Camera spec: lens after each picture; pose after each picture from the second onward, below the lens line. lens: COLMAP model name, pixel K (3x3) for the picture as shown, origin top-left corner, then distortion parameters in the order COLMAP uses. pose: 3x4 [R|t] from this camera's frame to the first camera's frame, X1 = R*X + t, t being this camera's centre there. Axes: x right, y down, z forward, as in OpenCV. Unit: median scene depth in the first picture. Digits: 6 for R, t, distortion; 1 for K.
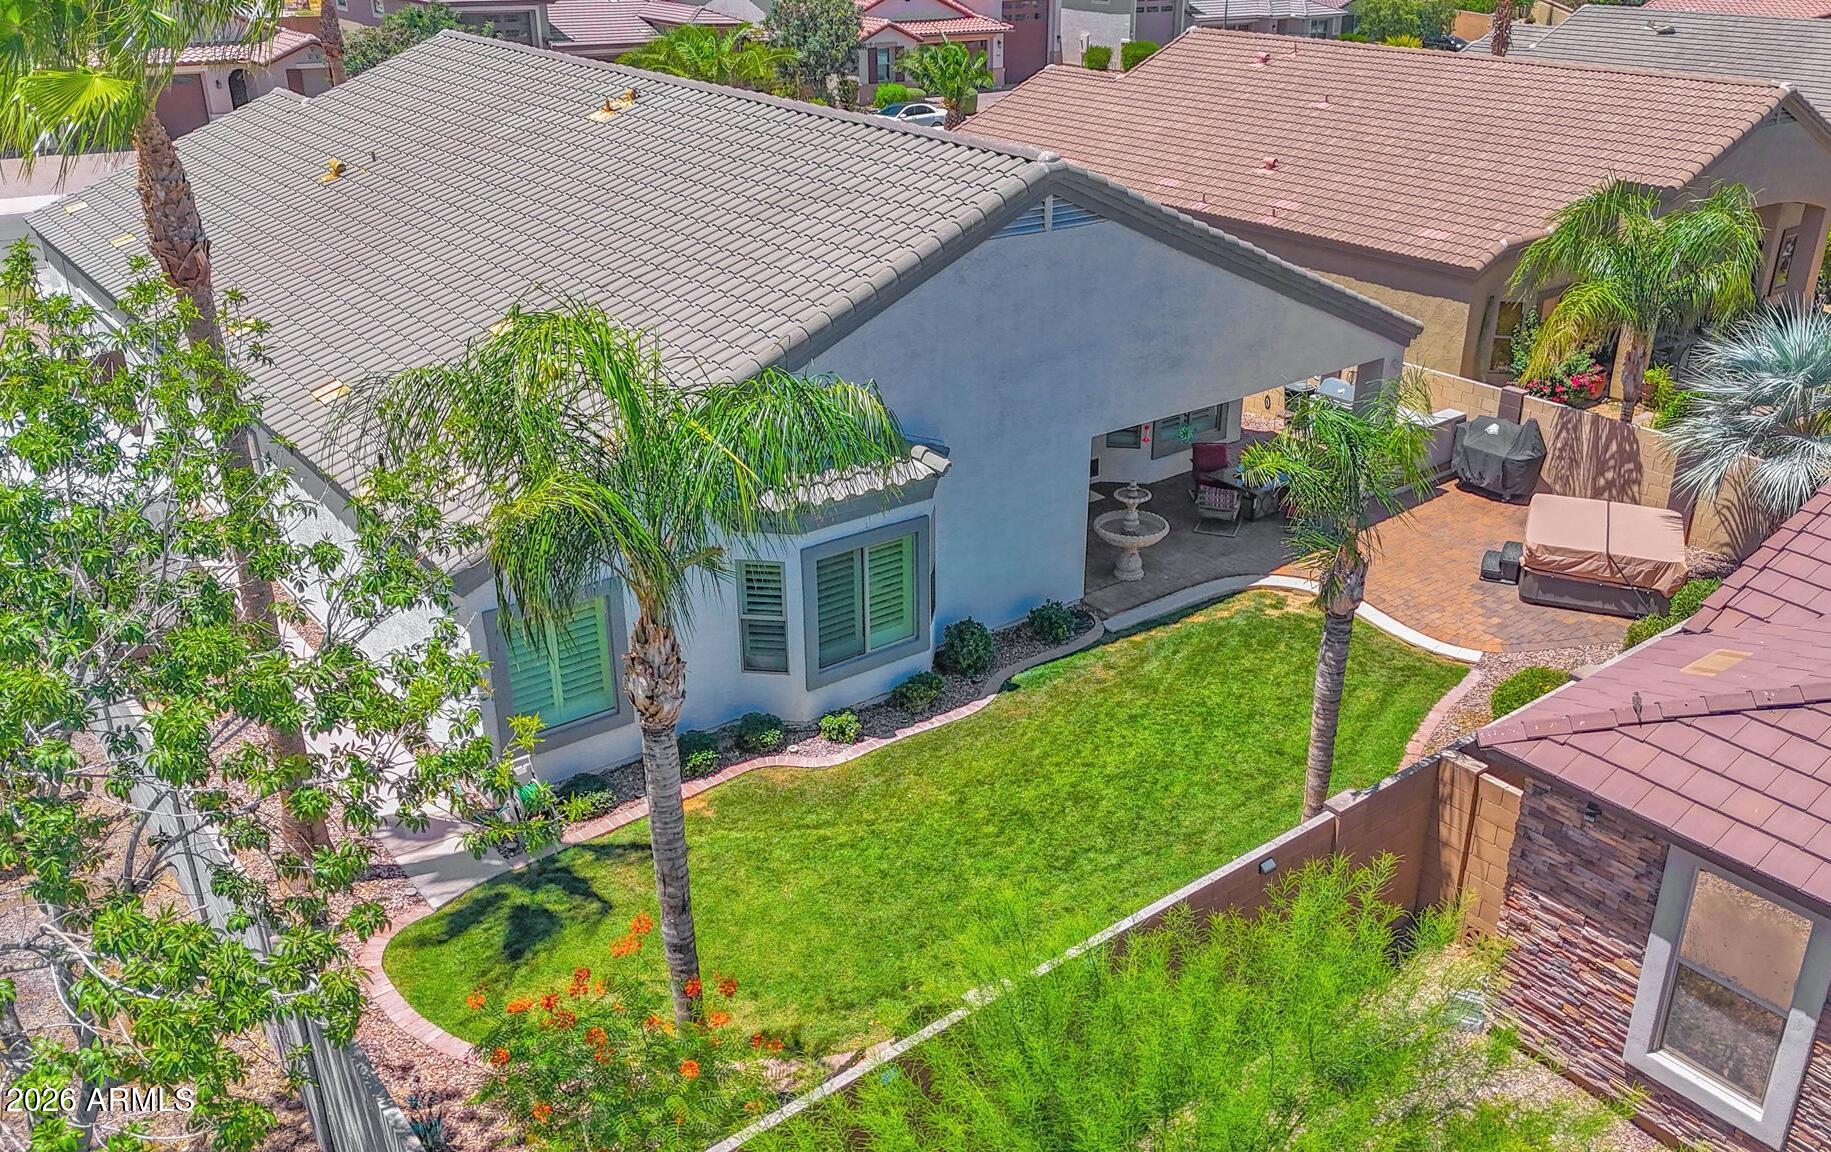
lens RADIAL K [[1453.6, 0, 937.6], [0, 1453.6, 573.8], [0, 0, 1]] dist [0.042551, -0.004680]
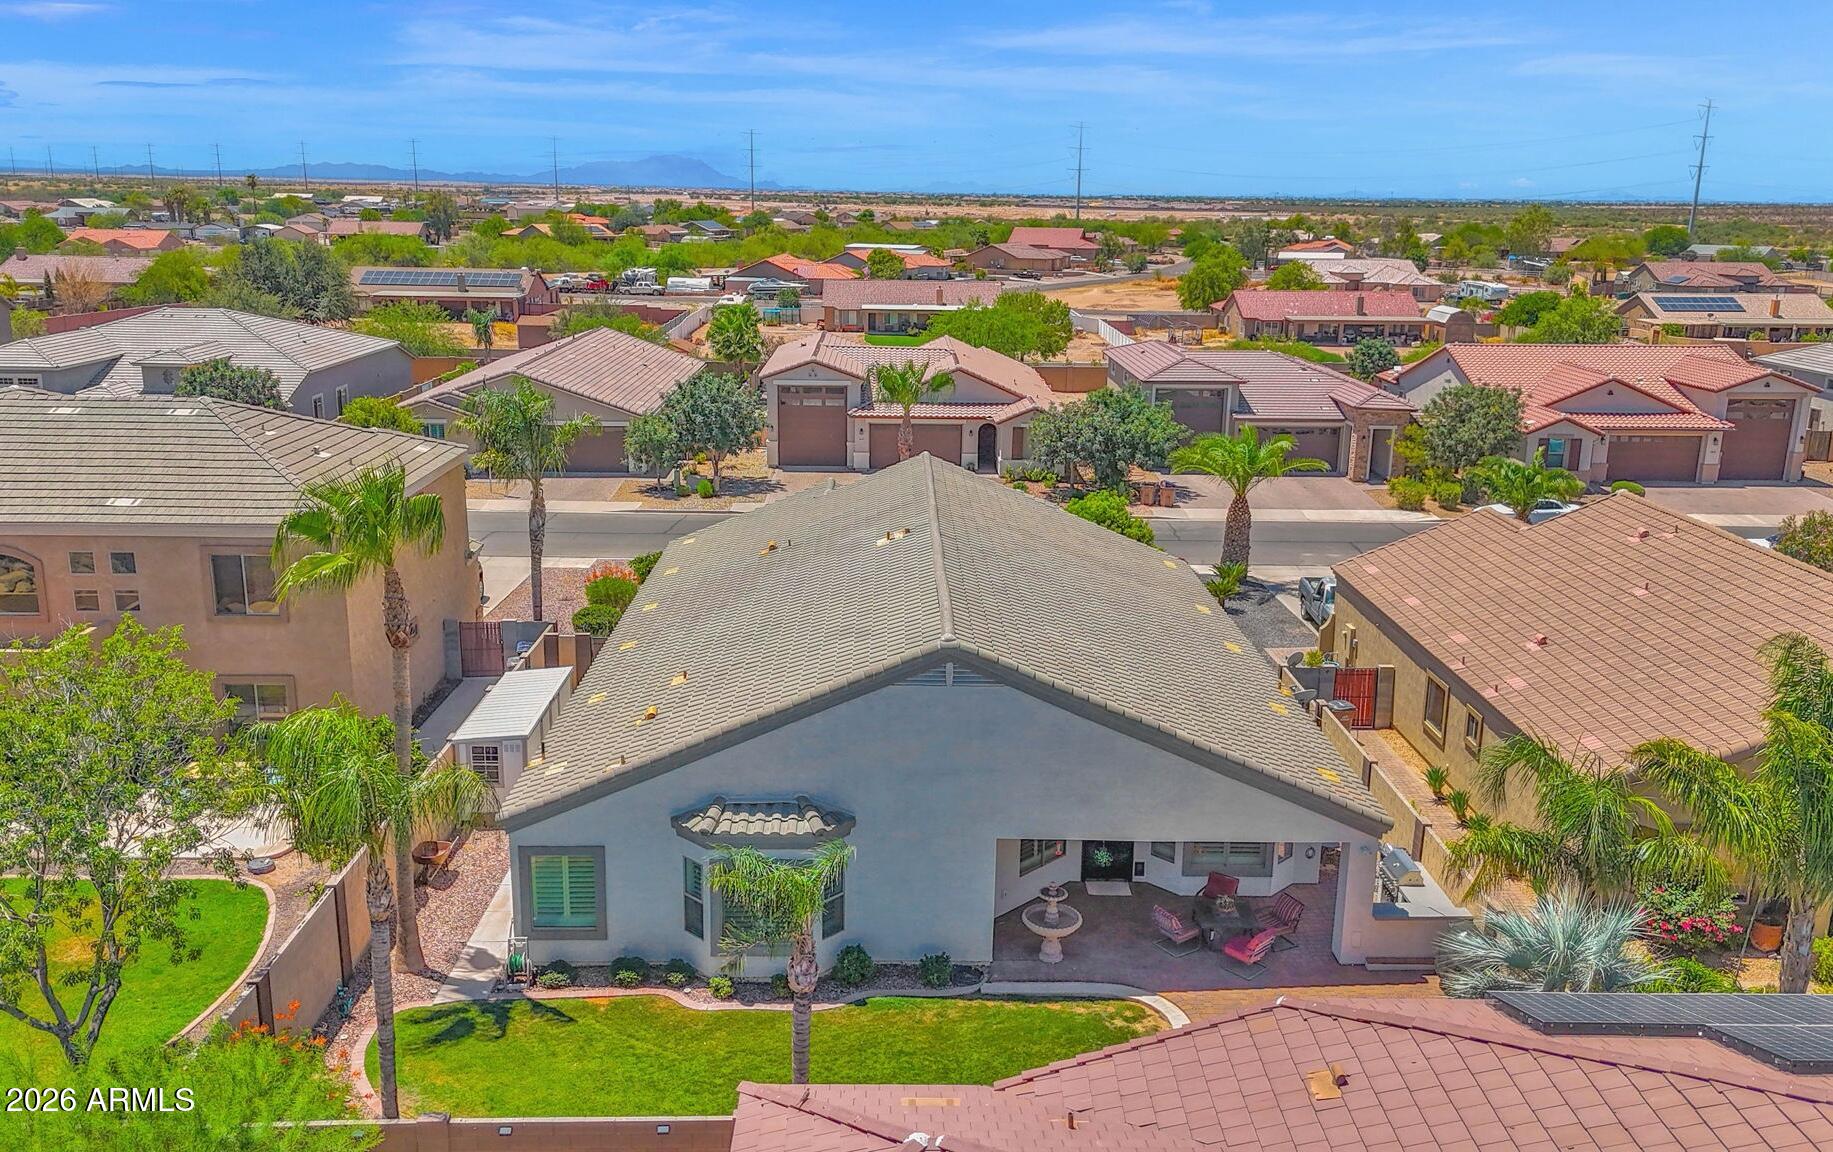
lens RADIAL K [[1455.1, 0, 938.6], [0, 1455.1, 573.8], [0, 0, 1]] dist [0.042551, -0.004680]
pose [[0.793260, 0.145523, -0.591237, 0.913879], [-0.253962, 0.961600, -0.104058, -0.197339], [0.553391, 0.232697, 0.799756, -0.160518]]
